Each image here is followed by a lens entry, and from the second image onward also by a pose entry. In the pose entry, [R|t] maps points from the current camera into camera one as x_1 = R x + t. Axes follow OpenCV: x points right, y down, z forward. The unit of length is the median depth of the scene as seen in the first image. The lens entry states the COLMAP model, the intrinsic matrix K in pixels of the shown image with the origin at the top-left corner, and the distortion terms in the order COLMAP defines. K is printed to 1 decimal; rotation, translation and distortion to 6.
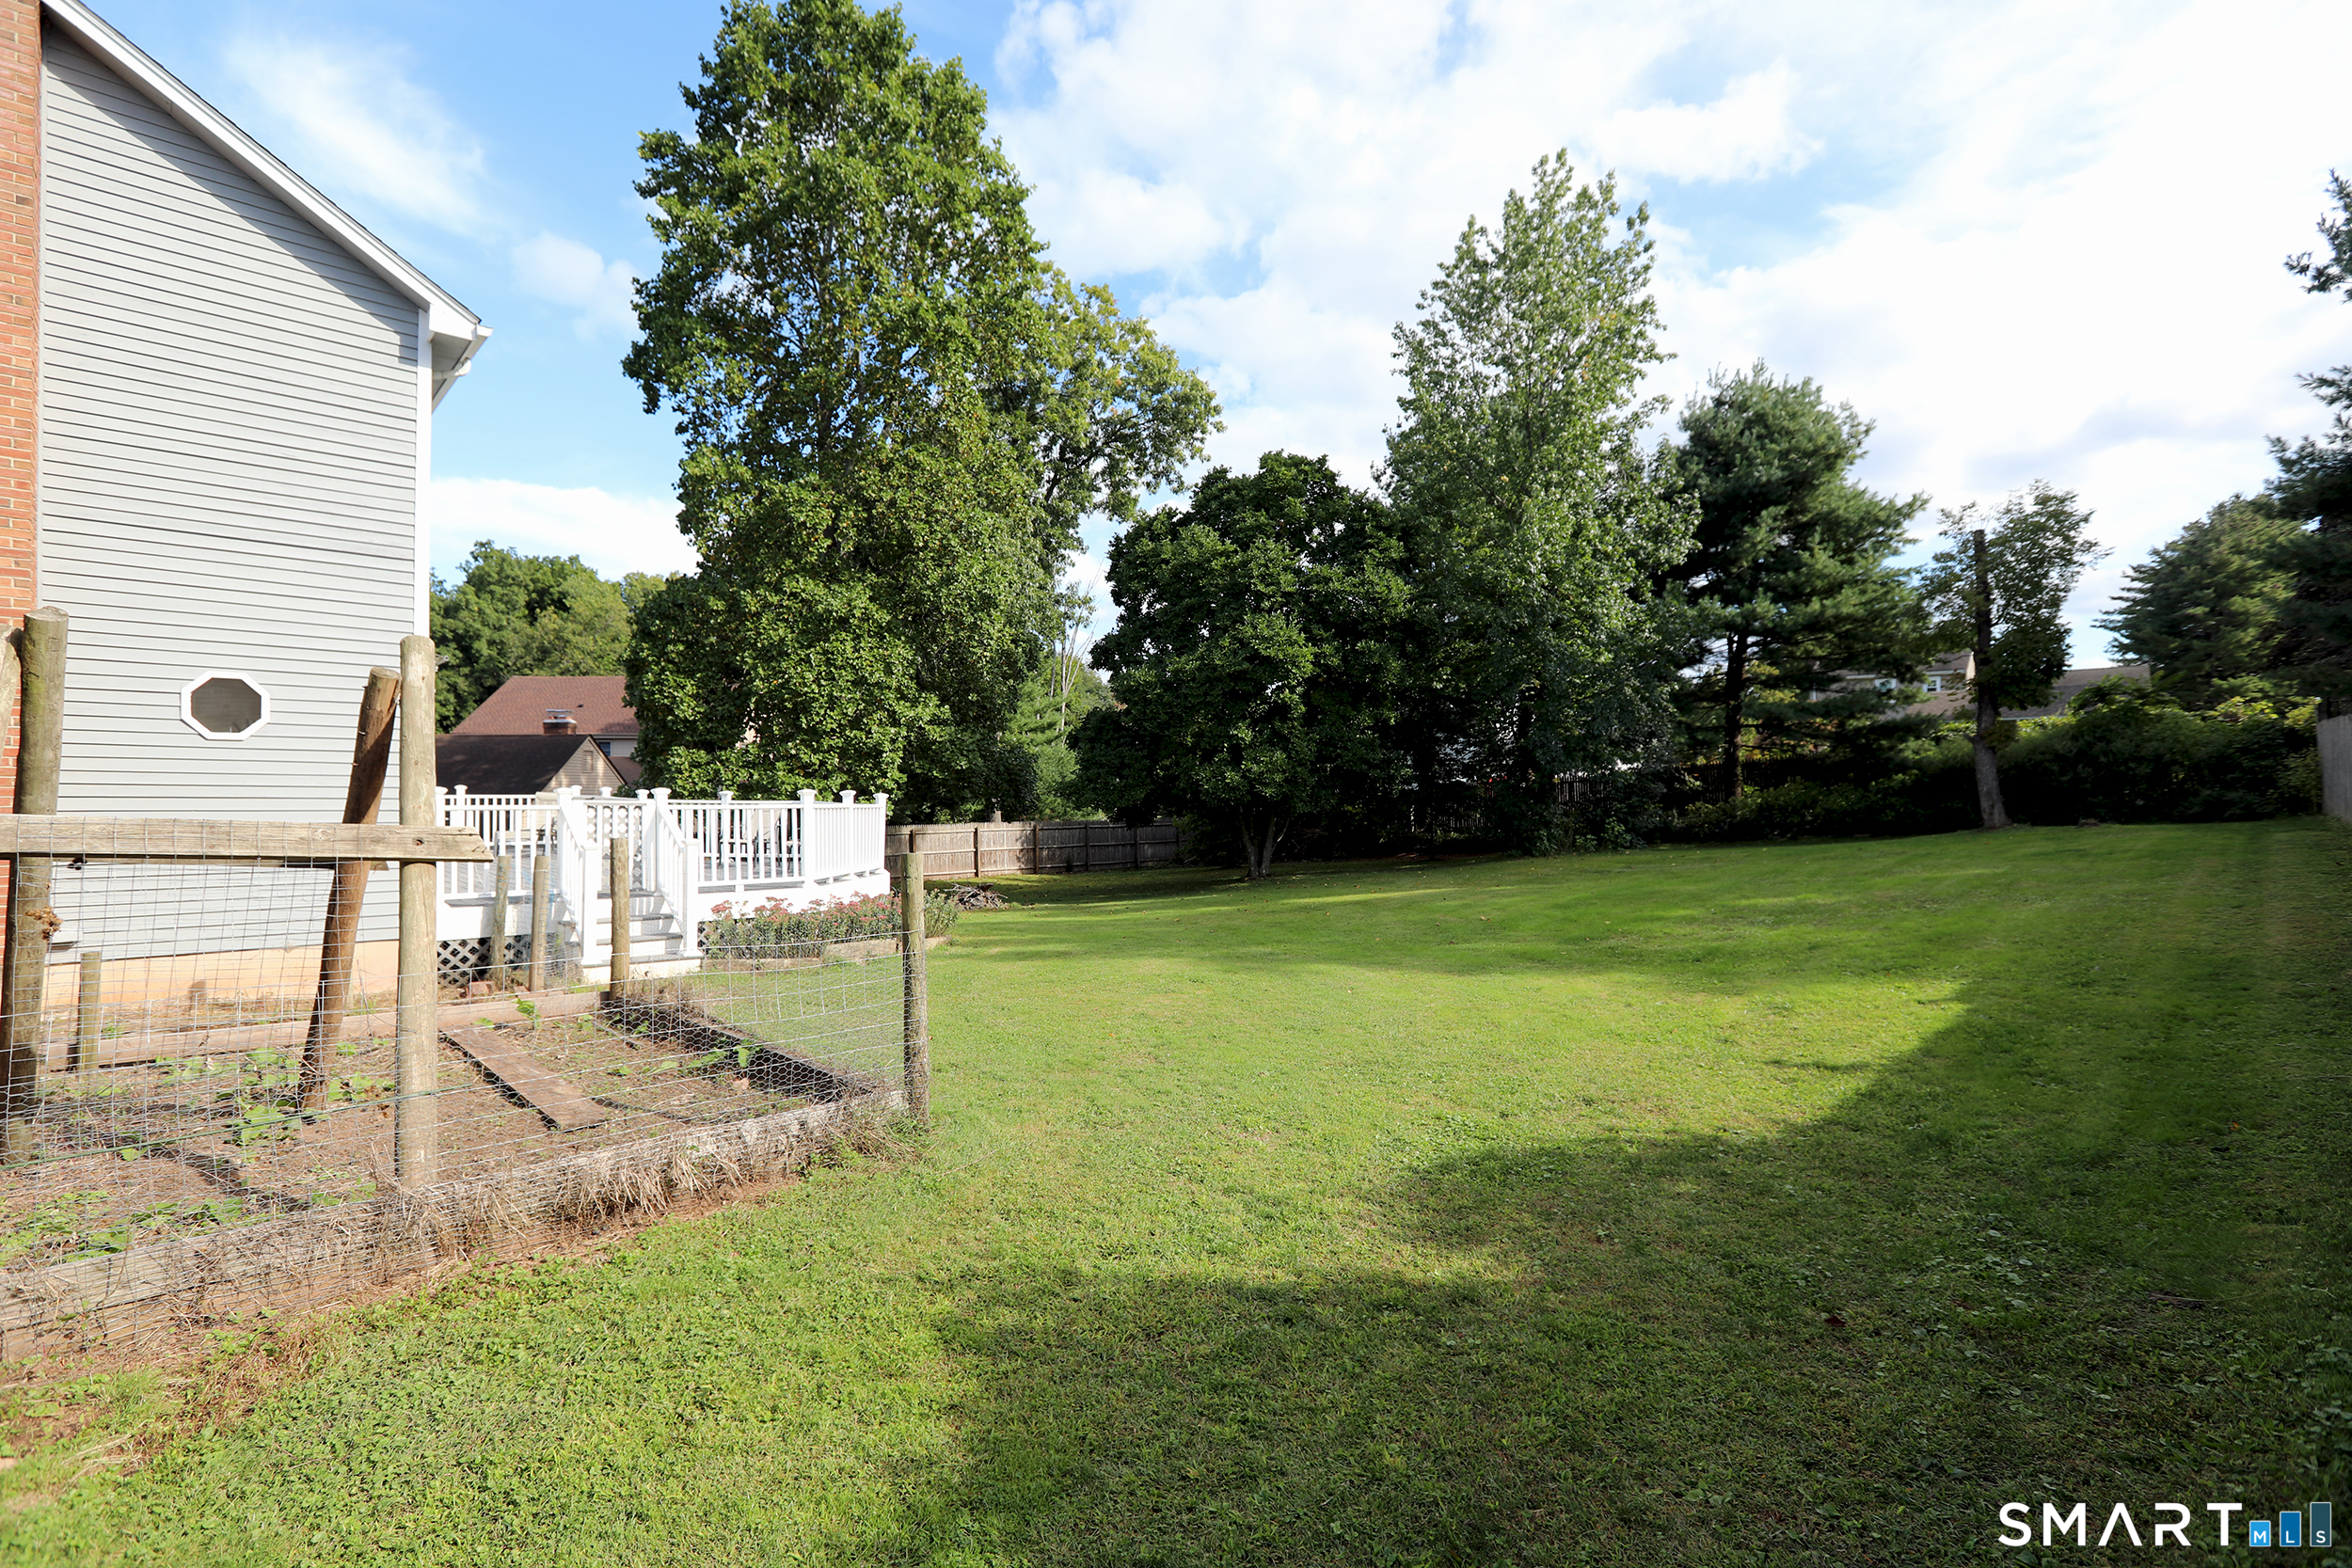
lens RADIAL K [[1068.6, 0, 1176.0], [0, 1068.6, 784.0], [0, 0, 1]] dist [-0.038738, 0.008954]
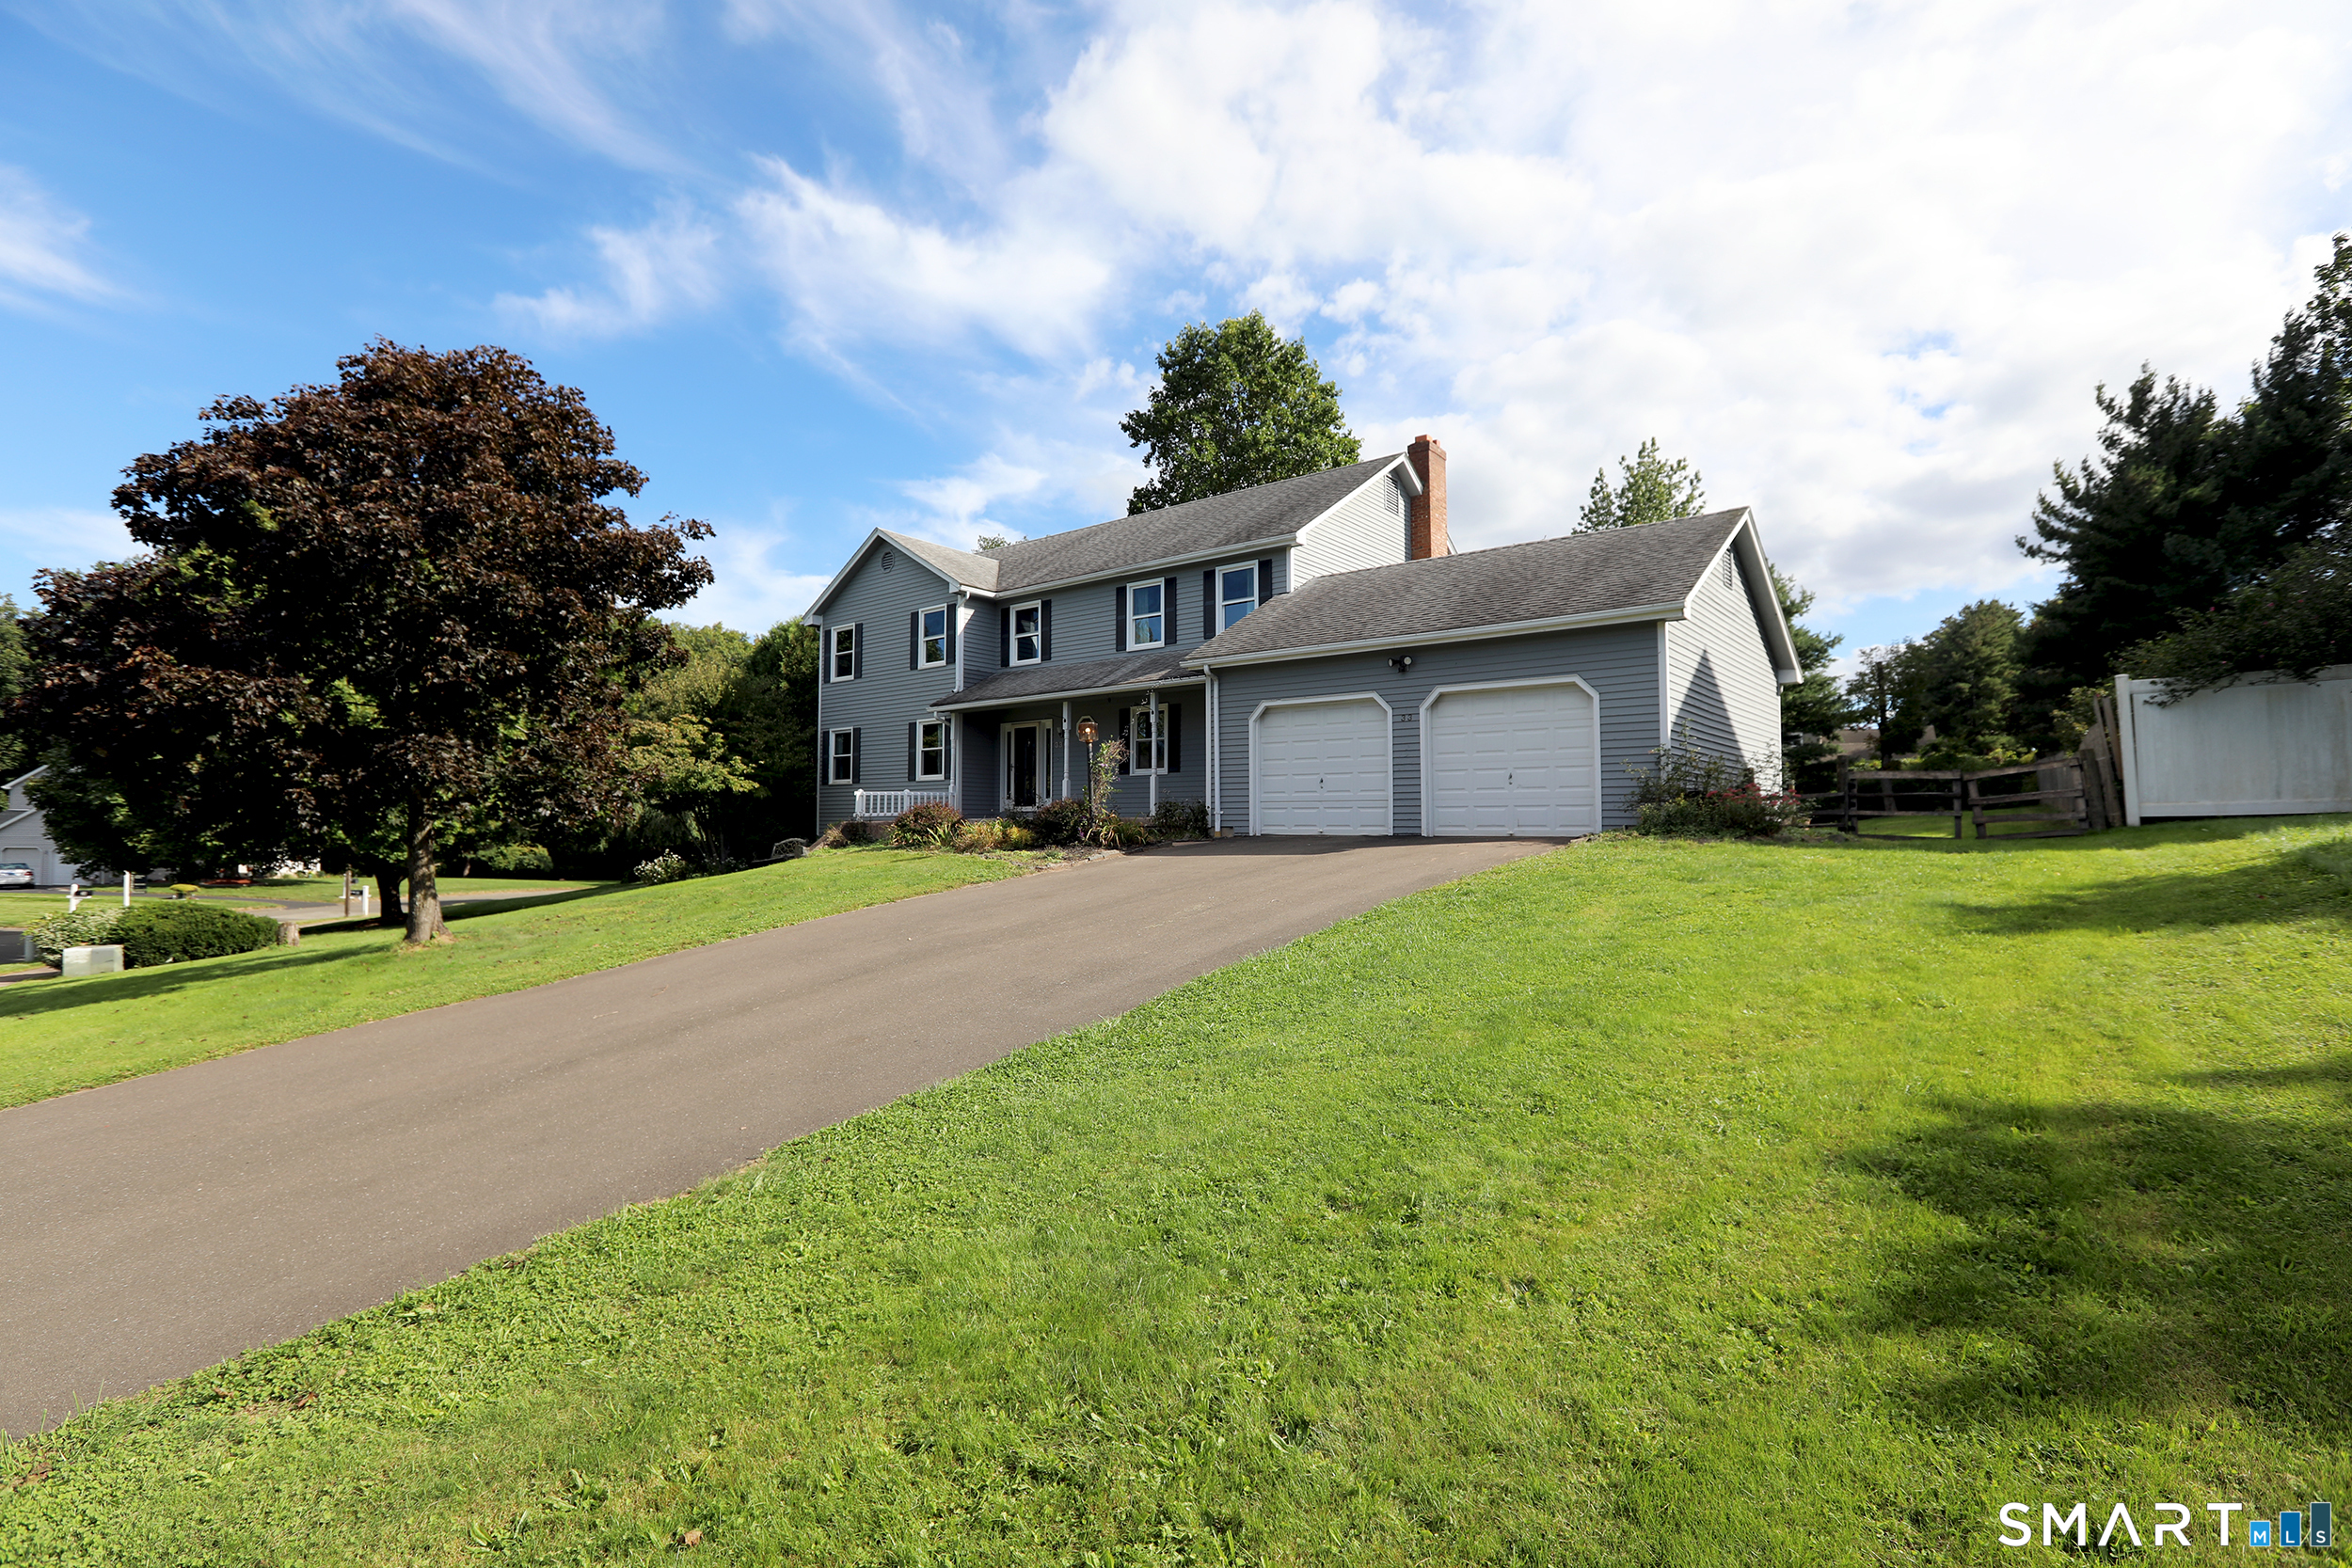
lens RADIAL K [[1068.6, 0, 1176.0], [0, 1068.6, 784.0], [0, 0, 1]] dist [-0.038738, 0.008954]
pose [[0.989799, 0.001959, 0.142461, -0.679783], [0.003386, 0.999300, -0.037268, 0.043347], [-0.142434, 0.037370, 0.989099, -0.623324]]
